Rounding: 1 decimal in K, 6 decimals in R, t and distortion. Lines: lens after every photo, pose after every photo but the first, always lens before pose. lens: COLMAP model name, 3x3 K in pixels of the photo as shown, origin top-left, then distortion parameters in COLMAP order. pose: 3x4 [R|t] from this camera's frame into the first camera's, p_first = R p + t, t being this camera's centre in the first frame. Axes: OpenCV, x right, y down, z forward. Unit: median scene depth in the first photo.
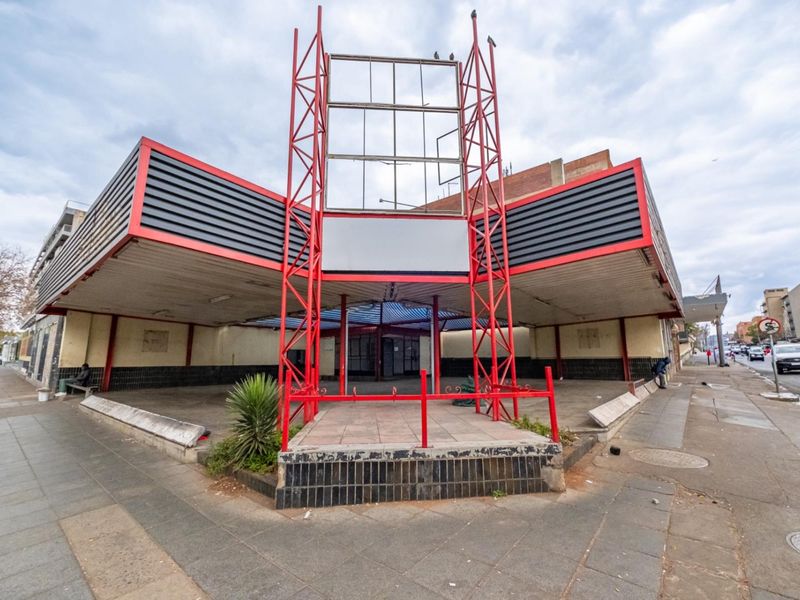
lens RADIAL K [[355.7, 0, 404.8], [0, 355.7, 299.0], [0, 0, 1]] dist [-0.011465, 0.002879]
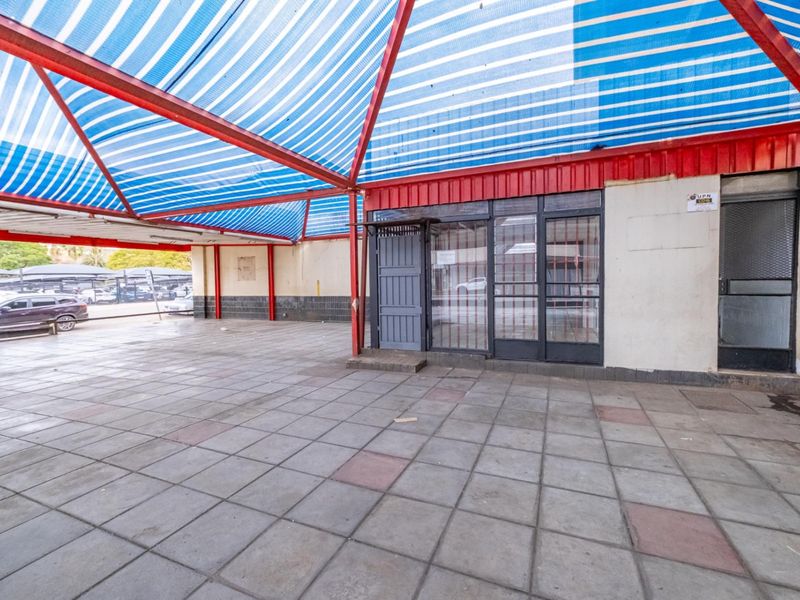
lens RADIAL K [[355.7, 0, 400.3], [0, 355.7, 299.2], [0, 0, 1]] dist [-0.011465, 0.002879]
pose [[0.277081, 0.050111, -0.959539, 0.258683], [0.176560, 0.978979, 0.102111, 0.157498], [0.944485, -0.197709, 0.262408, 1.015604]]
